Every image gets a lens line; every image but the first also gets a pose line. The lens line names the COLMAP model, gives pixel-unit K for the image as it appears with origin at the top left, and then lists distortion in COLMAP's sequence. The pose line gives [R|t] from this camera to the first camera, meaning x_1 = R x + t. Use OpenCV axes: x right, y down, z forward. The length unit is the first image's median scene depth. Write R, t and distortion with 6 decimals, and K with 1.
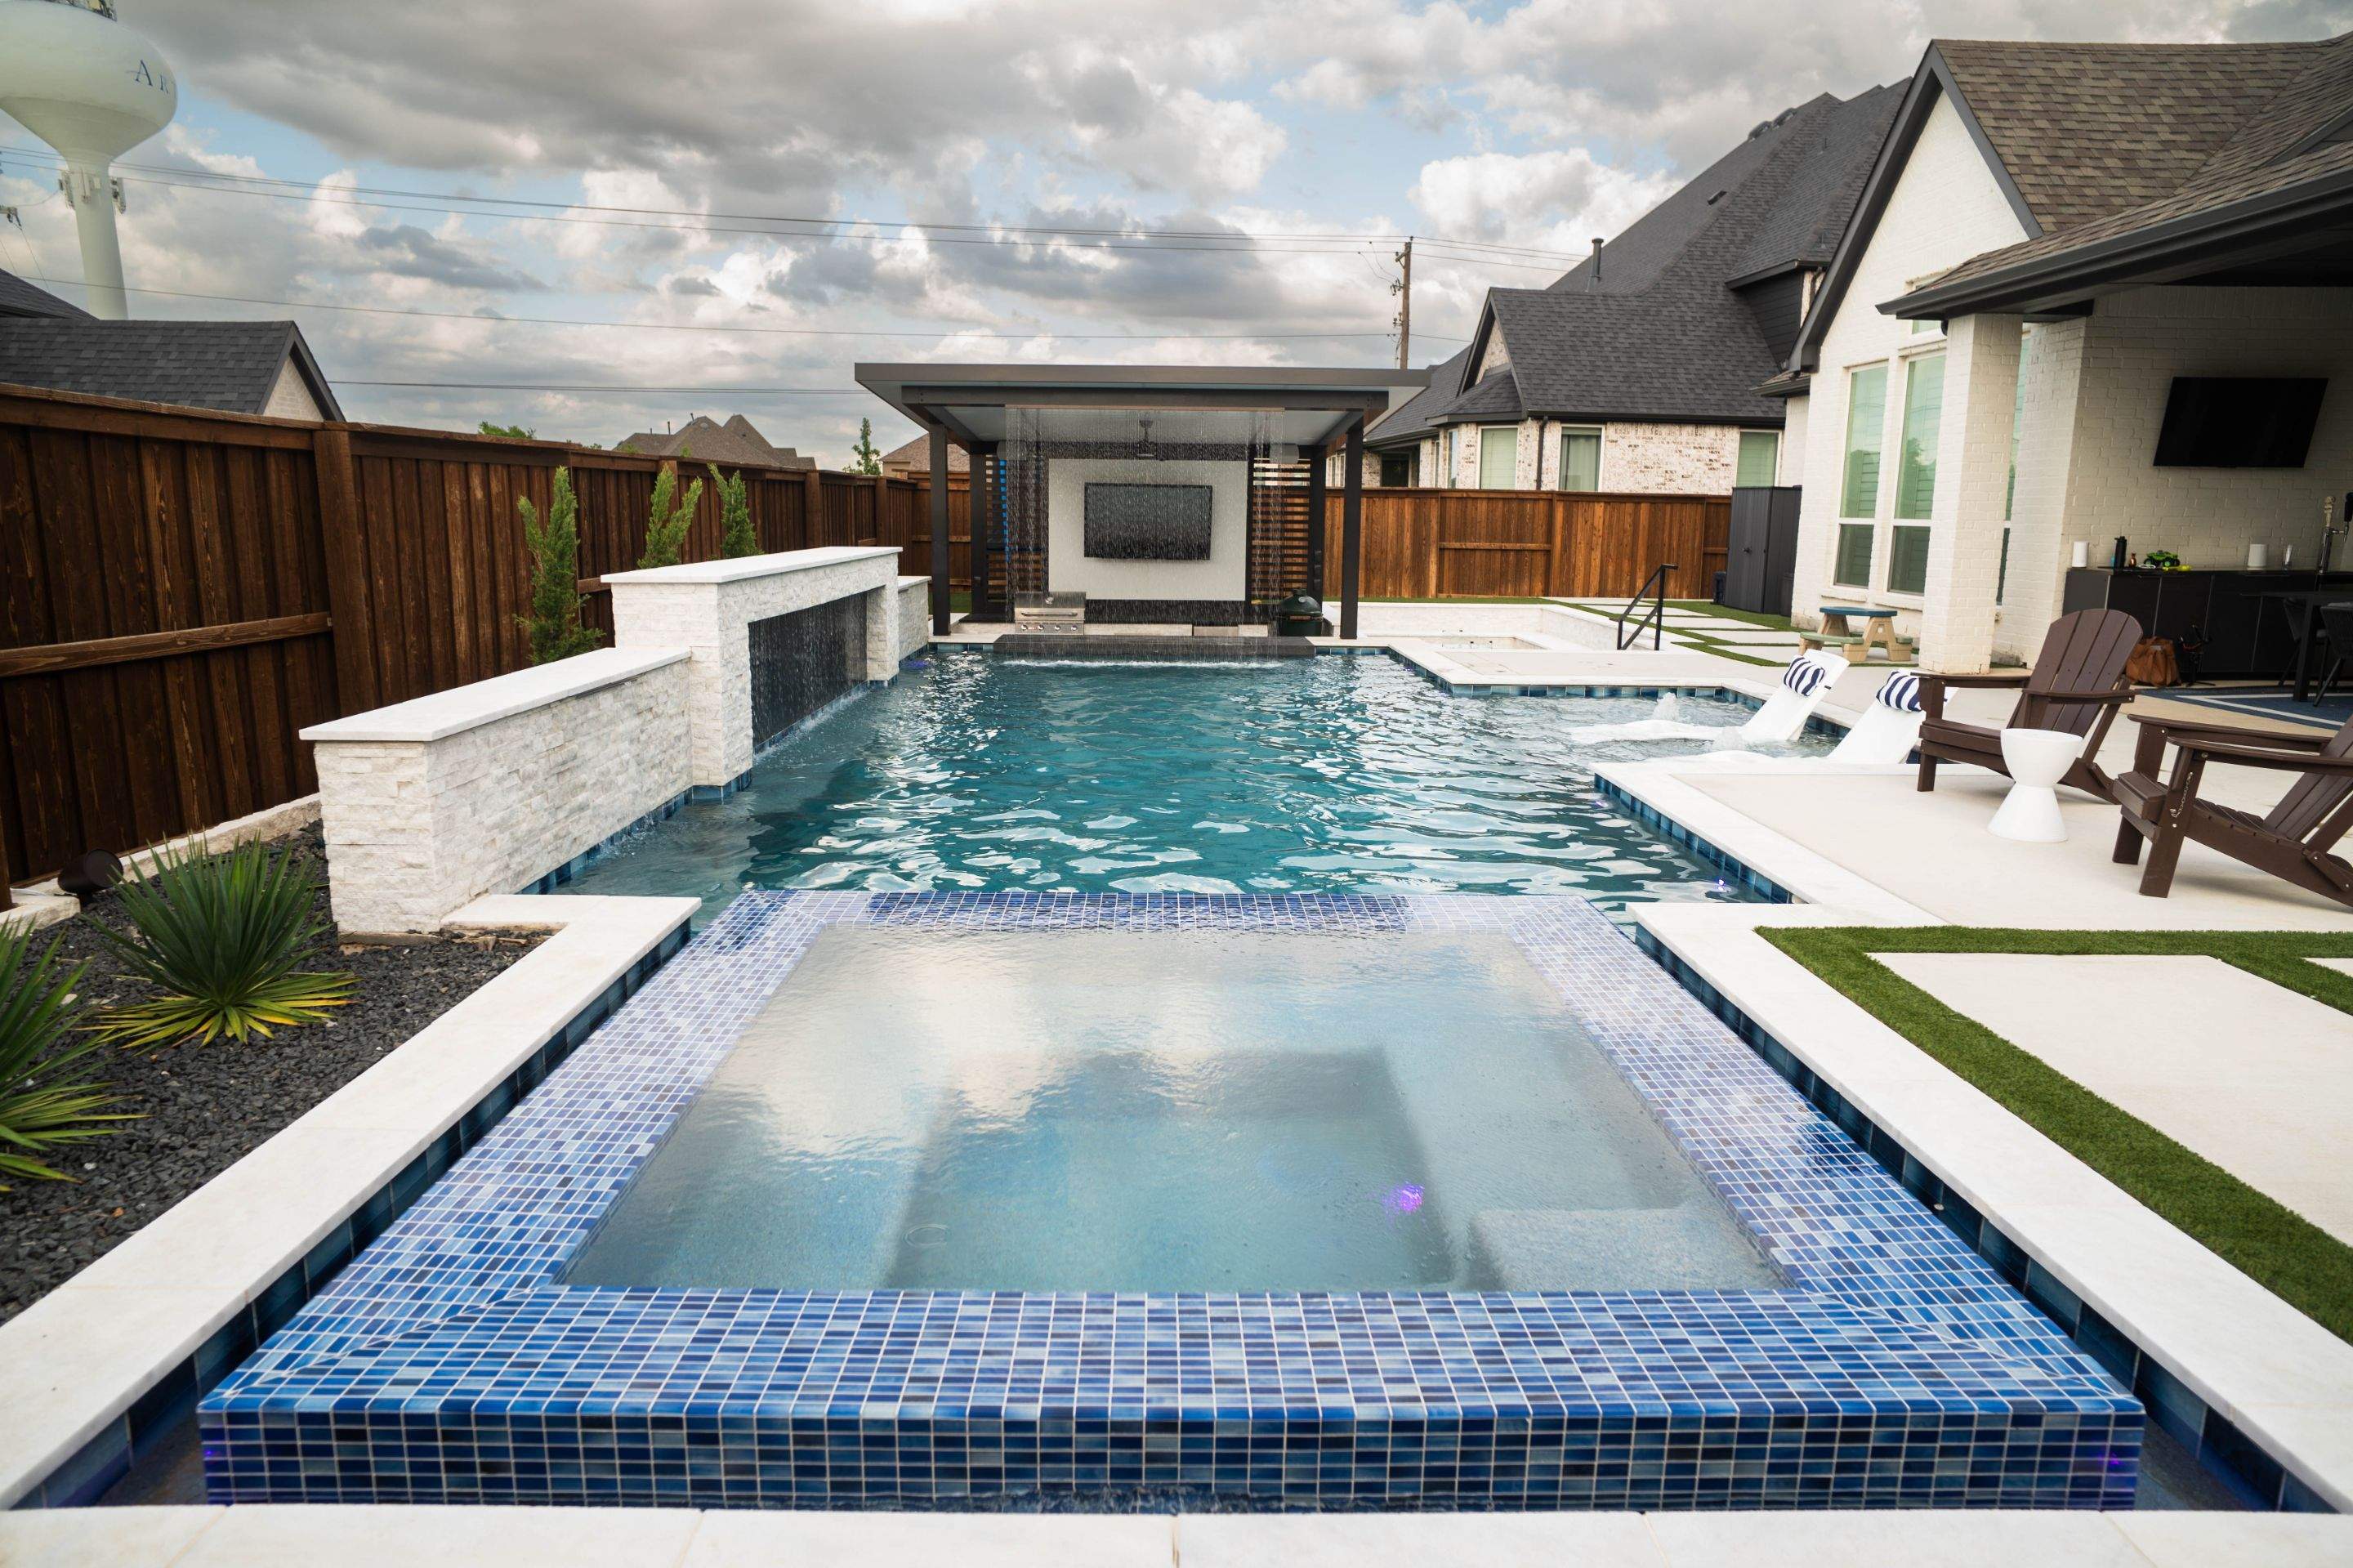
lens RADIAL K [[1427.7, 0, 1176.5], [0, 1427.7, 784.0], [0, 0, 1]] dist [-0.071437, 0.057229]
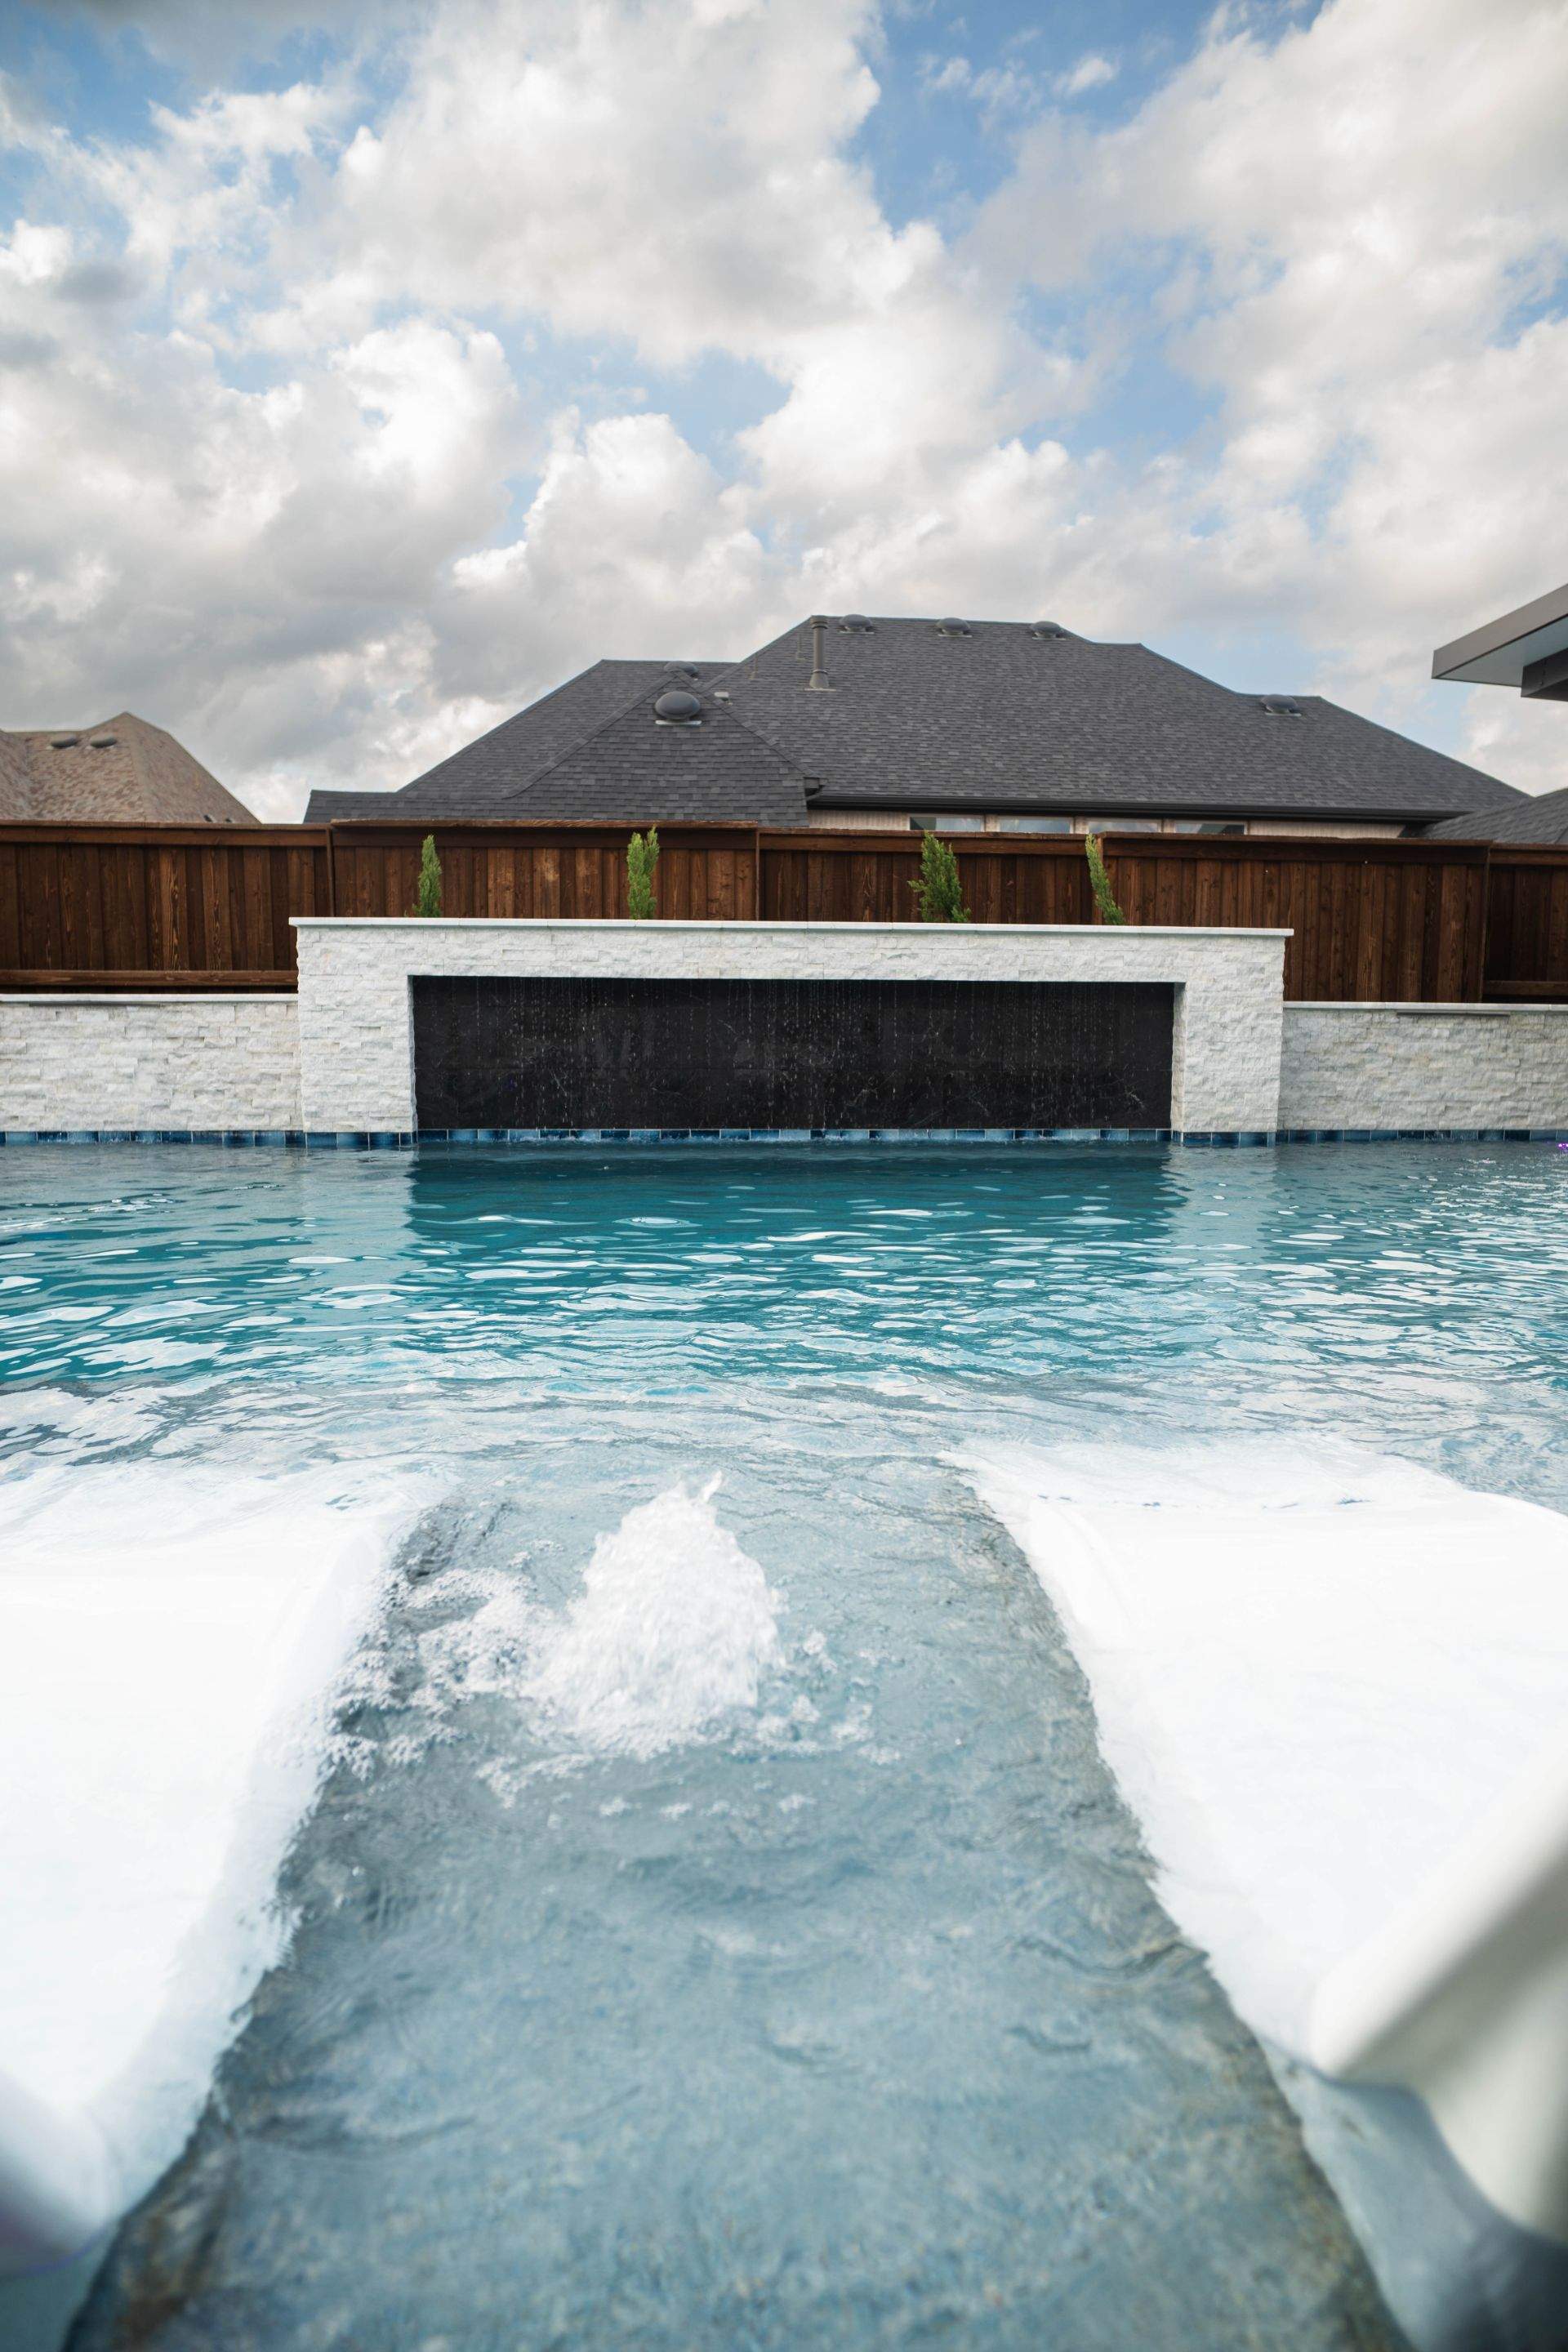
lens RADIAL K [[1387.1, 0, 782.9], [0, 1387.1, 1178.7], [0, 0, 1]] dist [-0.072297, 0.055813]
pose [[0.063754, 0.091849, -0.993730, 0.475430], [-0.193866, 0.977926, 0.077951, -0.077154], [0.978954, 0.187681, 0.080153, 0.909580]]
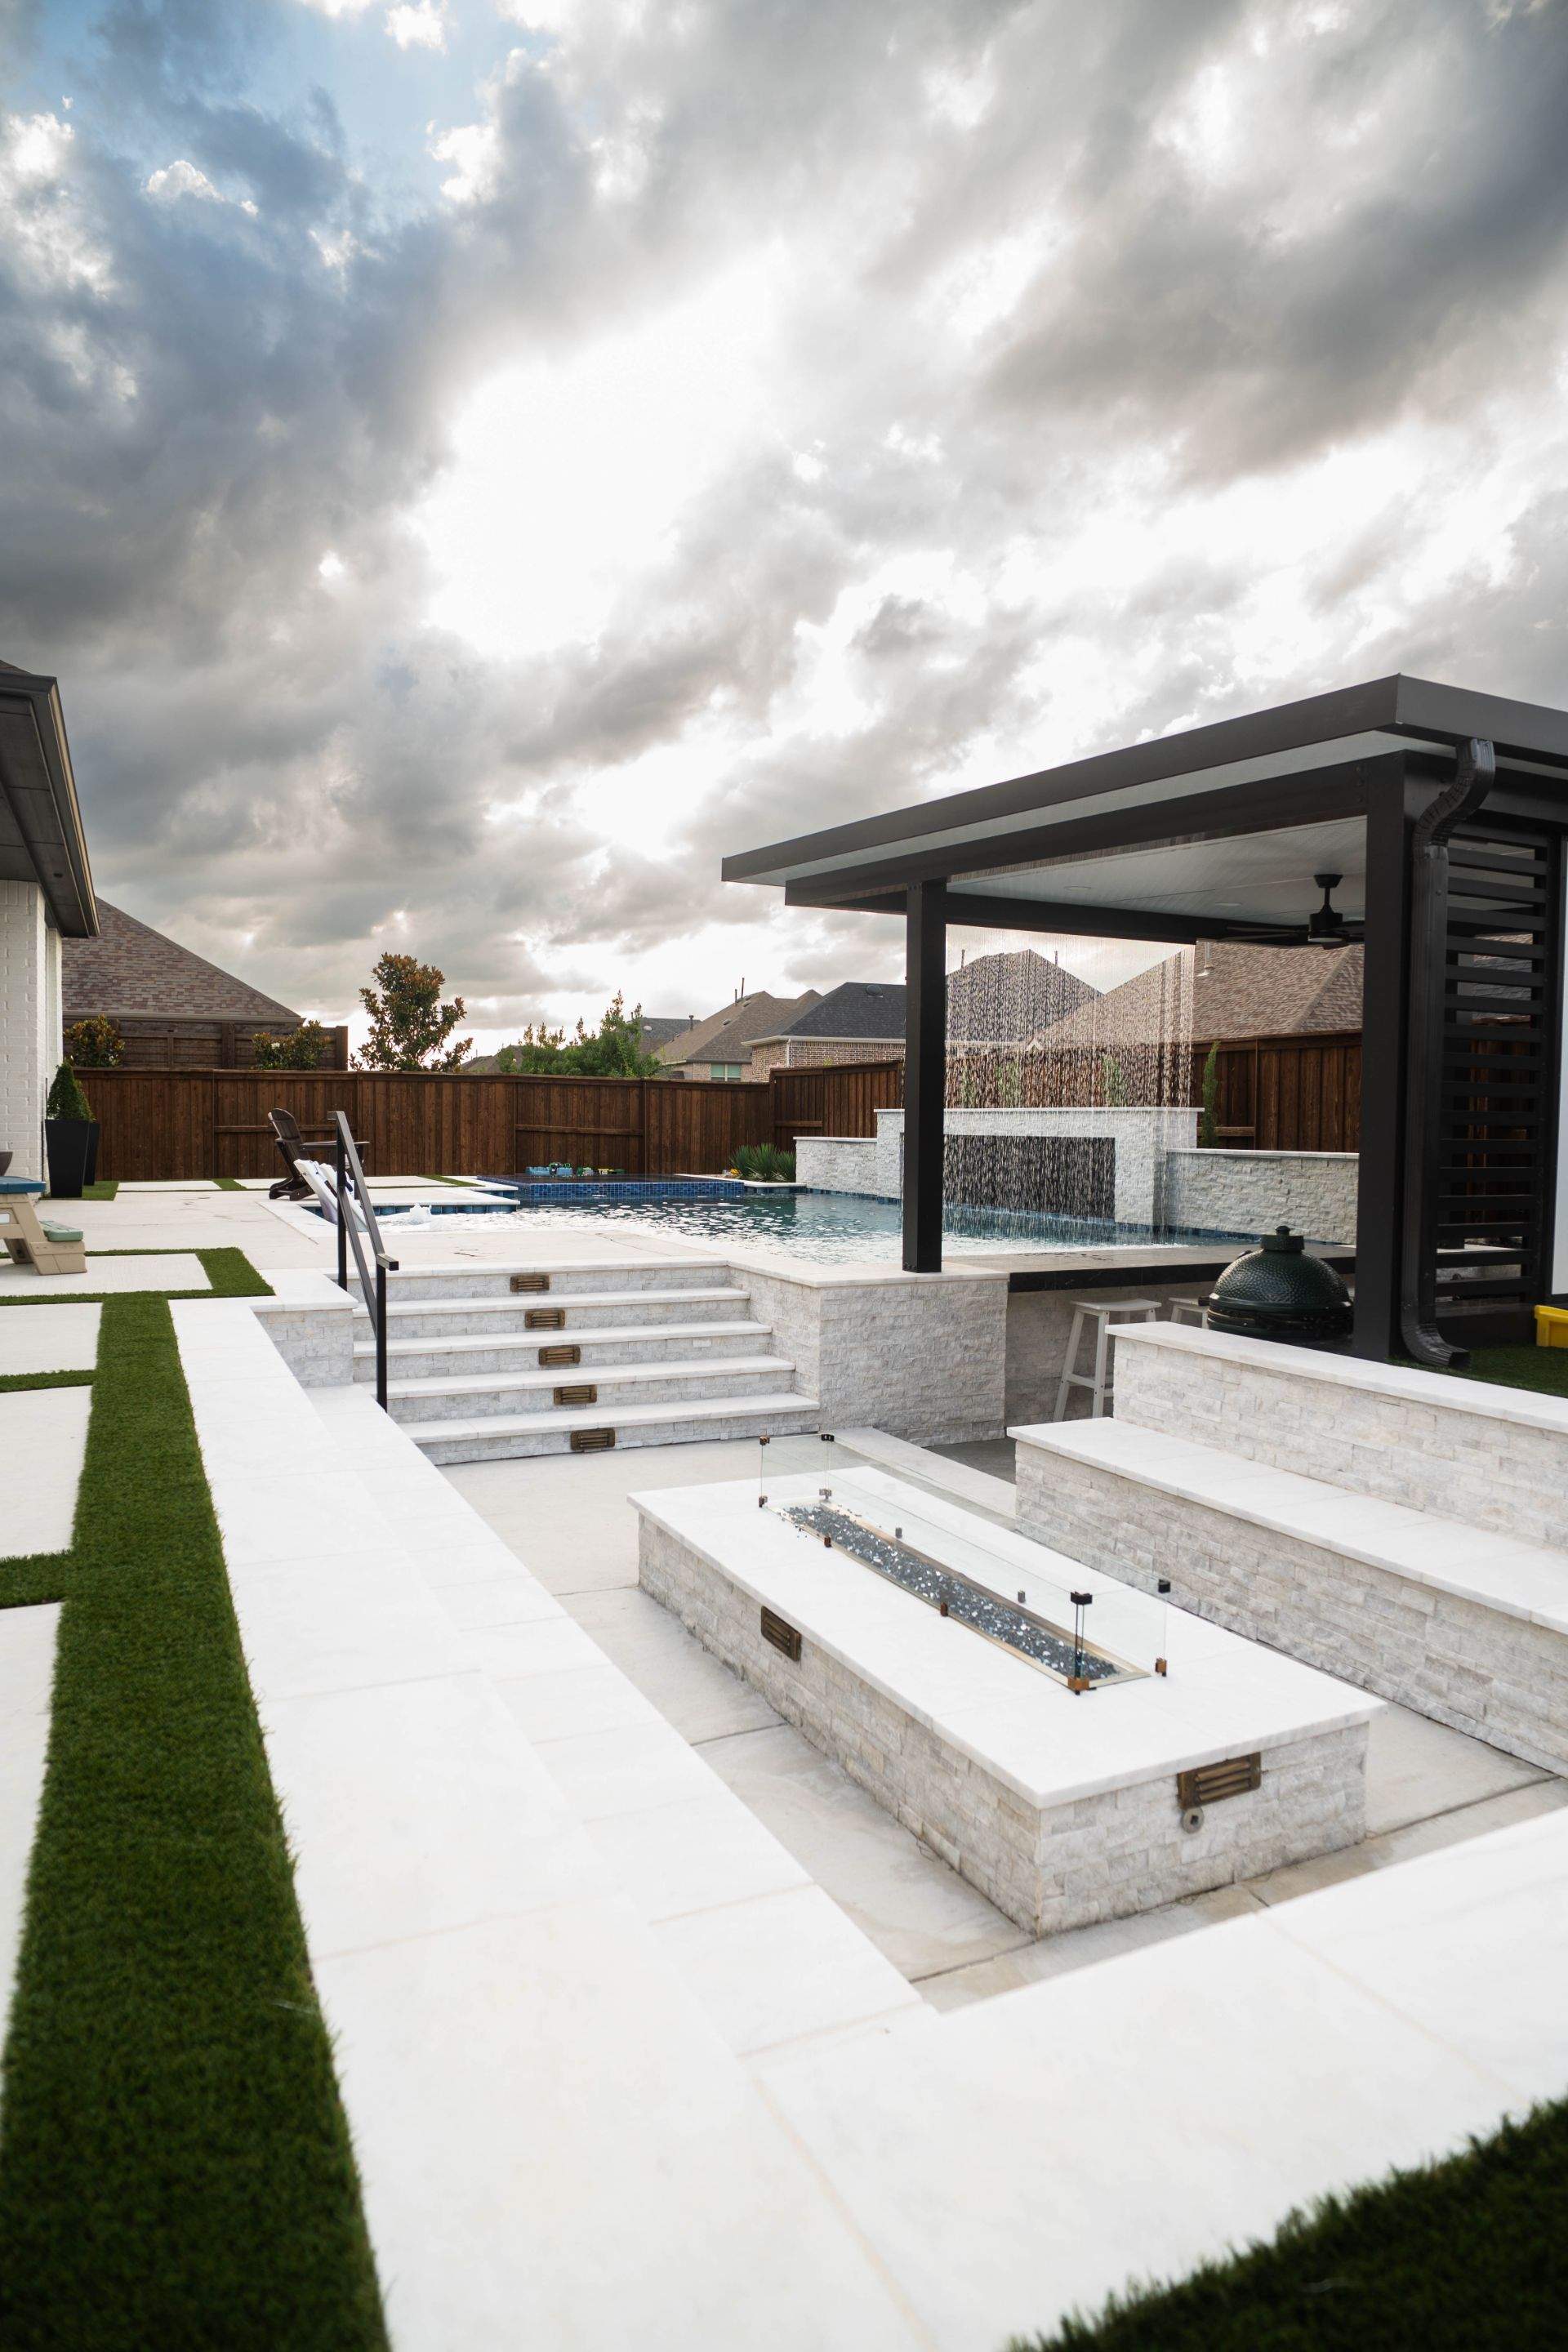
lens RADIAL K [[1387.1, 0, 782.9], [0, 1387.1, 1178.7], [0, 0, 1]] dist [-0.072297, 0.055813]
pose [[-0.908331, -0.001688, -0.418248, 0.582970], [-0.097649, 0.973212, 0.208142, -0.362322], [0.406693, 0.229904, -0.884164, 2.173546]]
